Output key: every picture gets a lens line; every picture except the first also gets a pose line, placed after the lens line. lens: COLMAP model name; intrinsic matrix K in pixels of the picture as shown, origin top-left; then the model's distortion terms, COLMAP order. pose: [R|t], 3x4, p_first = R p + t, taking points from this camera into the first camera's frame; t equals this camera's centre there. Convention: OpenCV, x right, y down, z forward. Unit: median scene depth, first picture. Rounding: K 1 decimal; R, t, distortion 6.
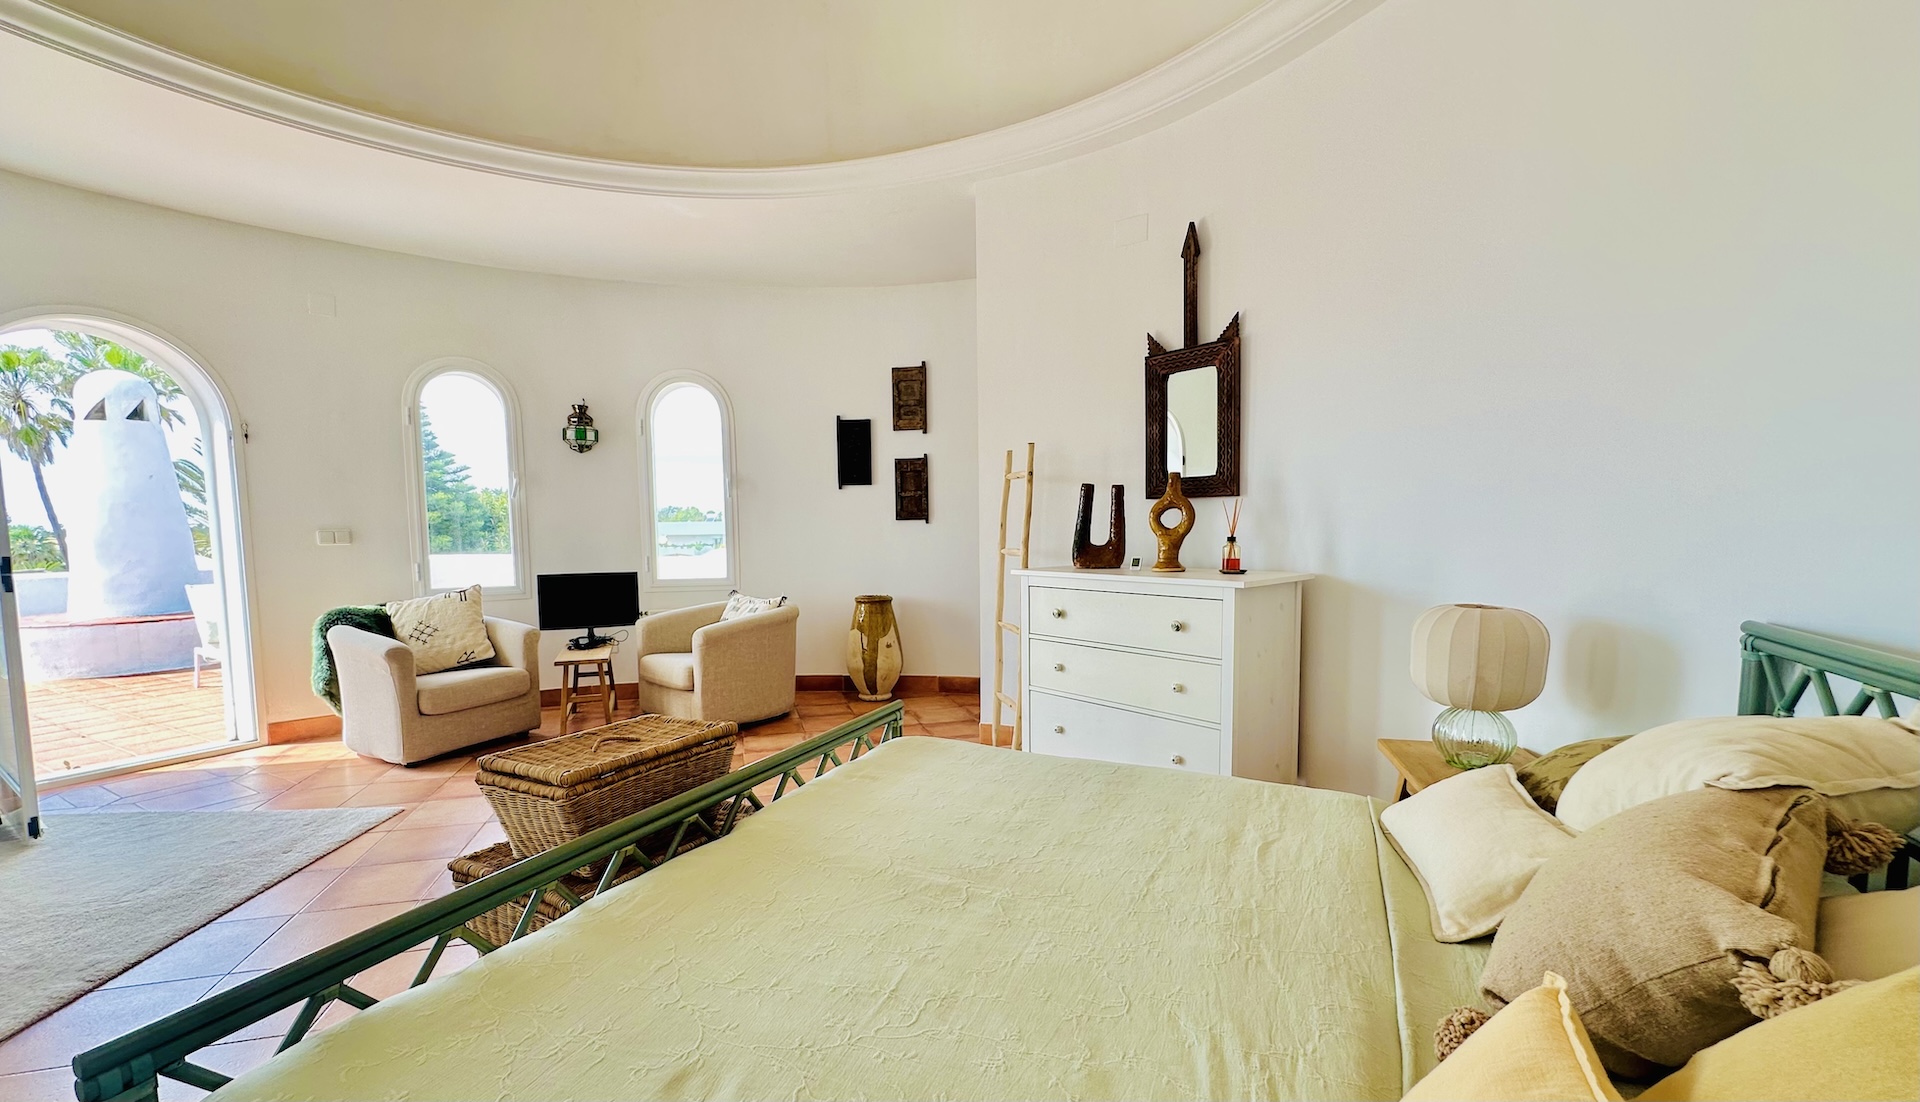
lens RADIAL K [[787.5, 0, 933.9], [0, 787.5, 592.4], [0, 0, 1]] dist [0.000256, -0.000026]
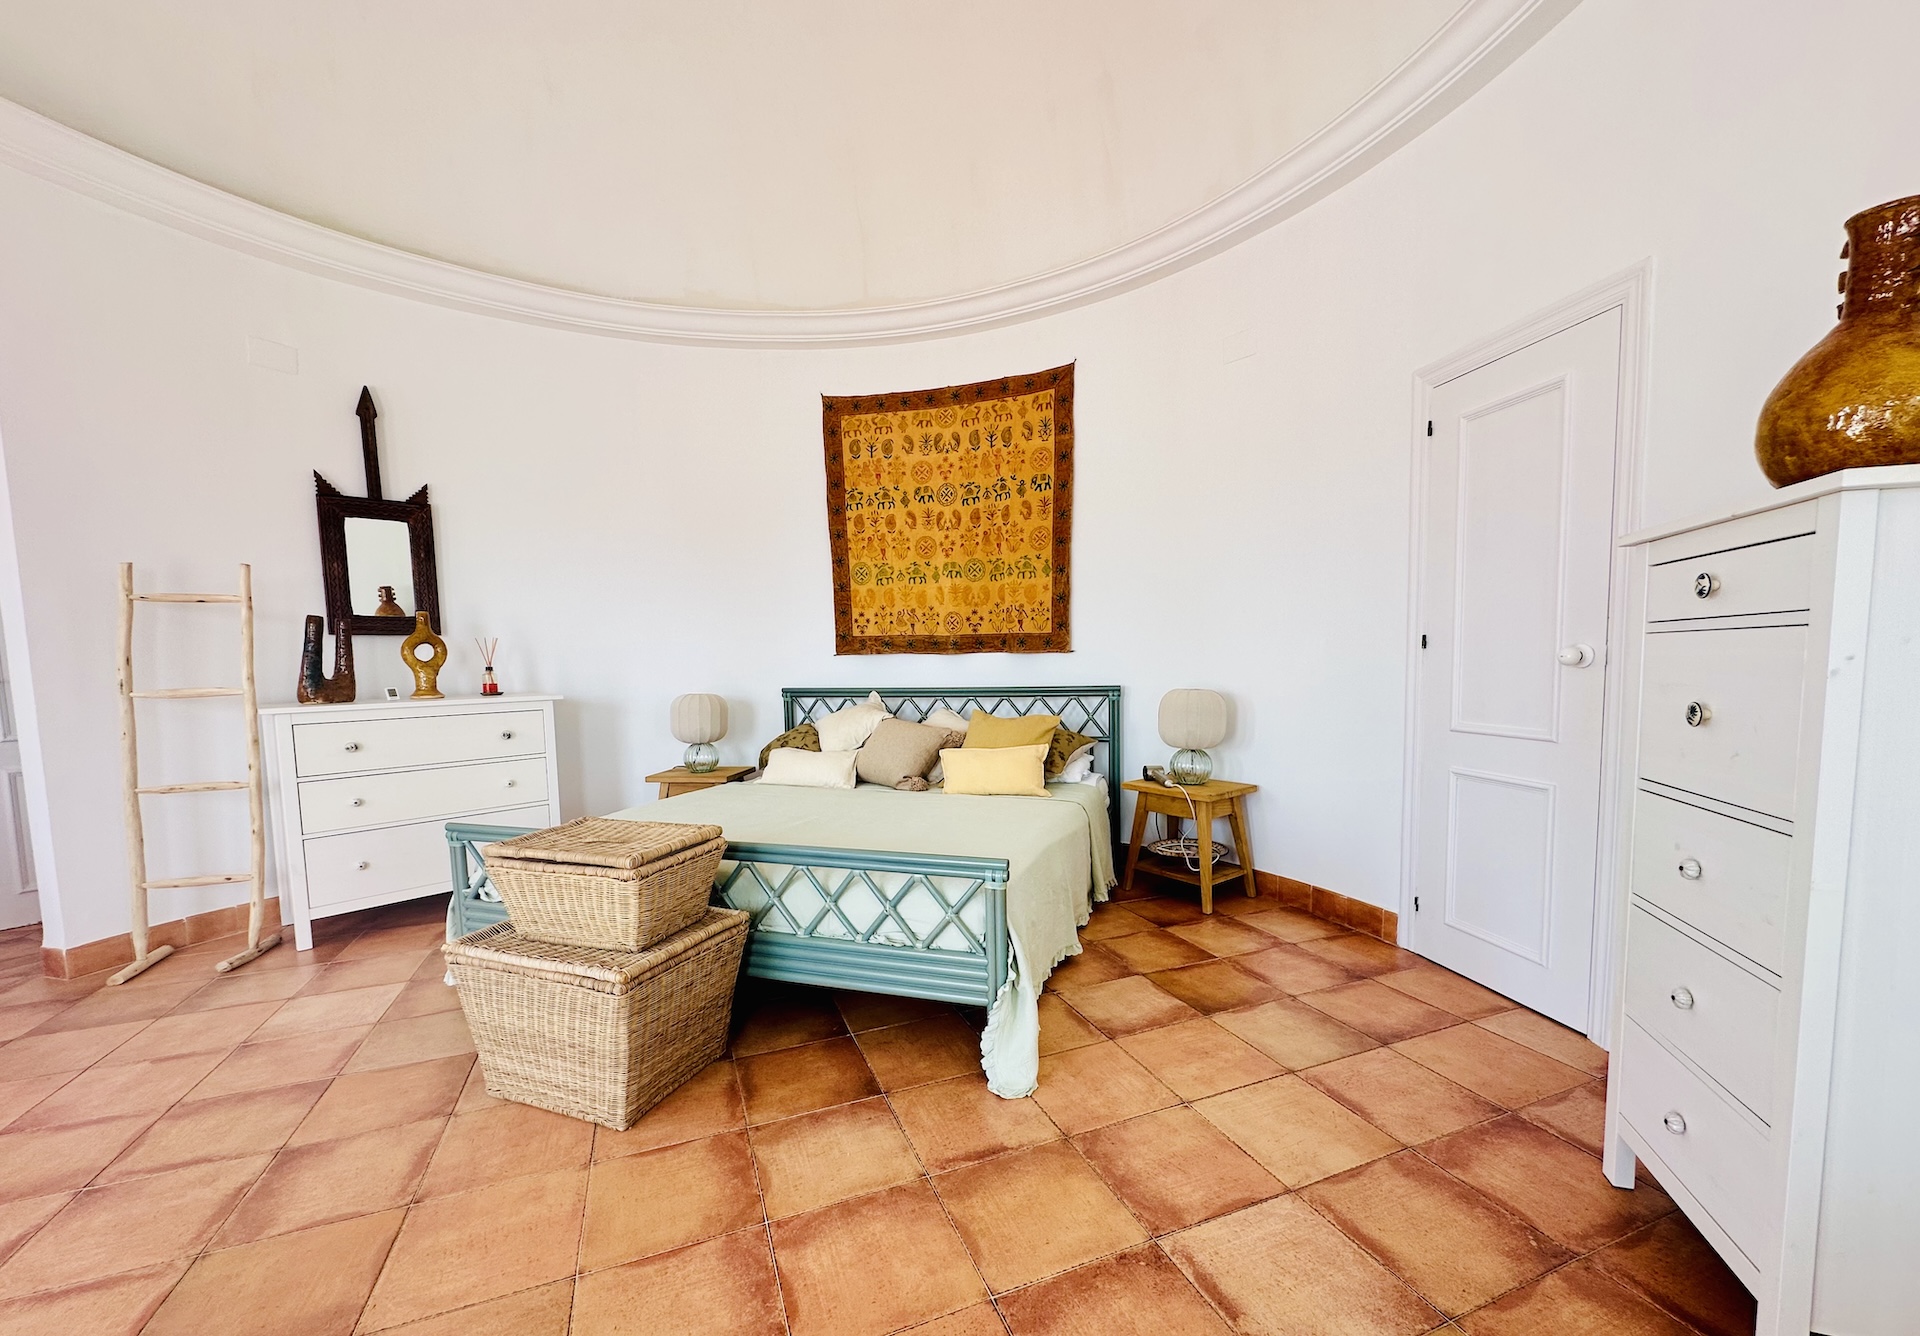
lens RADIAL K [[757.4, 0, 964.4], [0, 757.4, 717.2], [0, 0, 1]] dist [-0.002140, -0.000217]
pose [[-0.141443, -0.064990, 0.987811, -0.829410], [0.108533, 0.990810, 0.080728, -0.003733], [-0.983979, 0.118628, -0.133089, 0.351860]]
